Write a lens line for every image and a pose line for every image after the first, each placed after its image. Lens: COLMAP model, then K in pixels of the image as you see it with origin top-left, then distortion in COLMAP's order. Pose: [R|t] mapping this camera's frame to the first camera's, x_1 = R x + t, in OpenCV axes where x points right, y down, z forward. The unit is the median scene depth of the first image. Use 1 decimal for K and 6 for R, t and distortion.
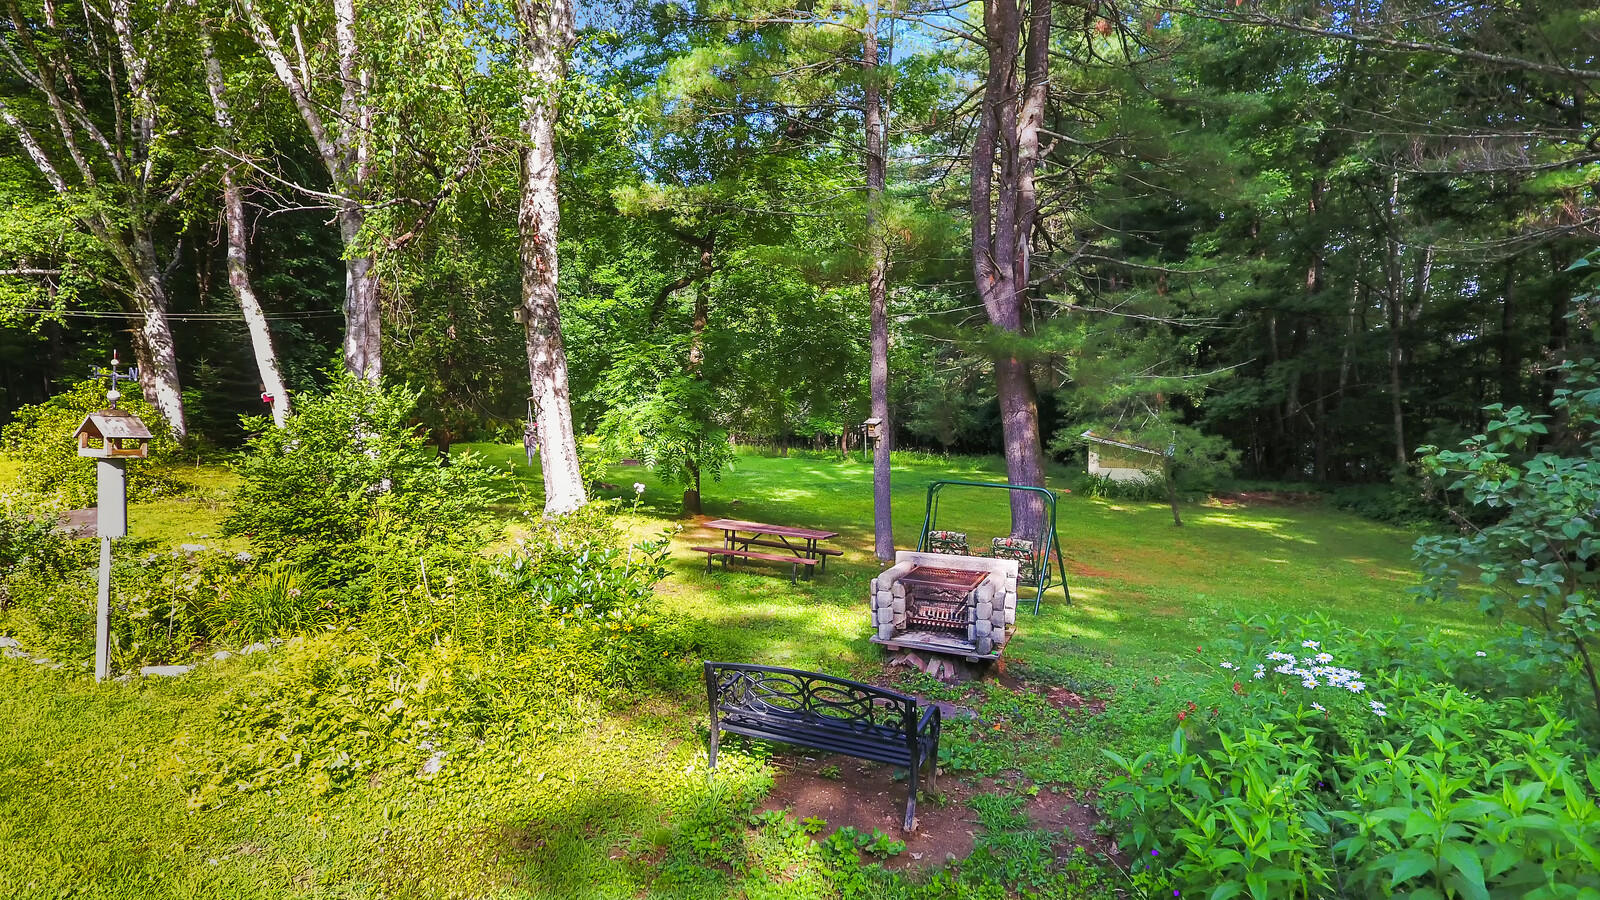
lens RADIAL K [[937.3, 0, 786.6], [0, 937.3, 456.6], [0, 0, 1]] dist [-0.002269, 0.000210]
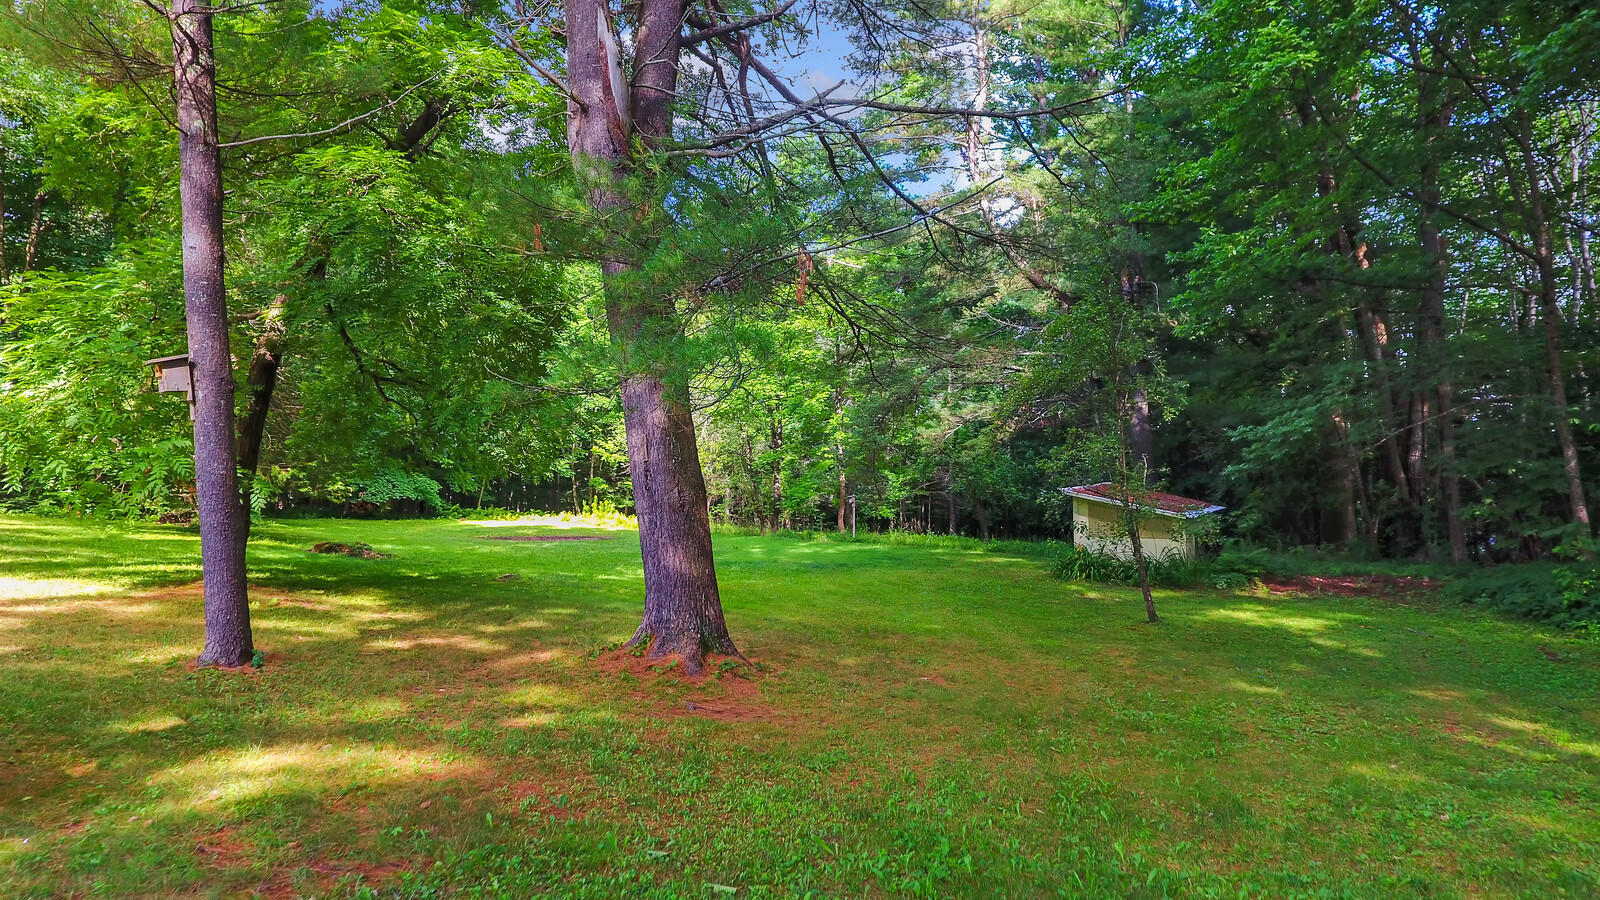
lens RADIAL K [[937.3, 0, 786.6], [0, 937.3, 456.6], [0, 0, 1]] dist [-0.002269, 0.000210]
pose [[0.986557, -0.009228, -0.163158, 0.309212], [-0.008327, 0.994269, -0.106582, 0.037640], [0.163206, 0.106507, 0.980826, 0.396095]]
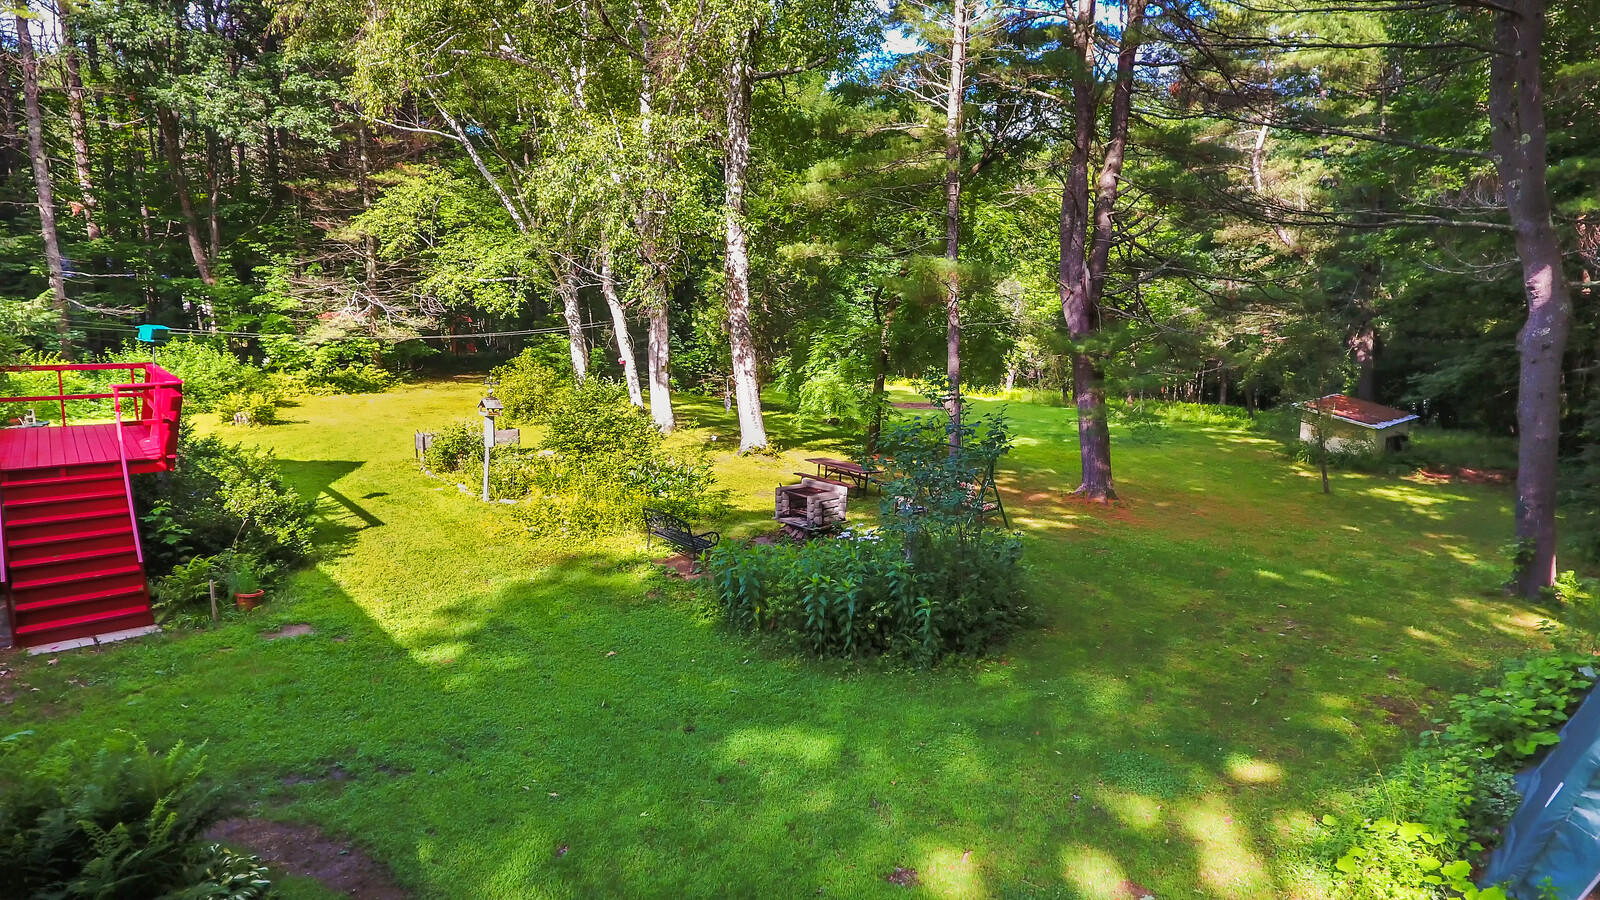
lens RADIAL K [[937.3, 0, 786.6], [0, 937.3, 456.6], [0, 0, 1]] dist [-0.002269, 0.000210]
pose [[0.908840, 0.070098, -0.411212, 0.312283], [-0.039581, 0.995823, 0.082276, -0.038053], [0.415262, -0.058499, 0.907819, -0.287595]]
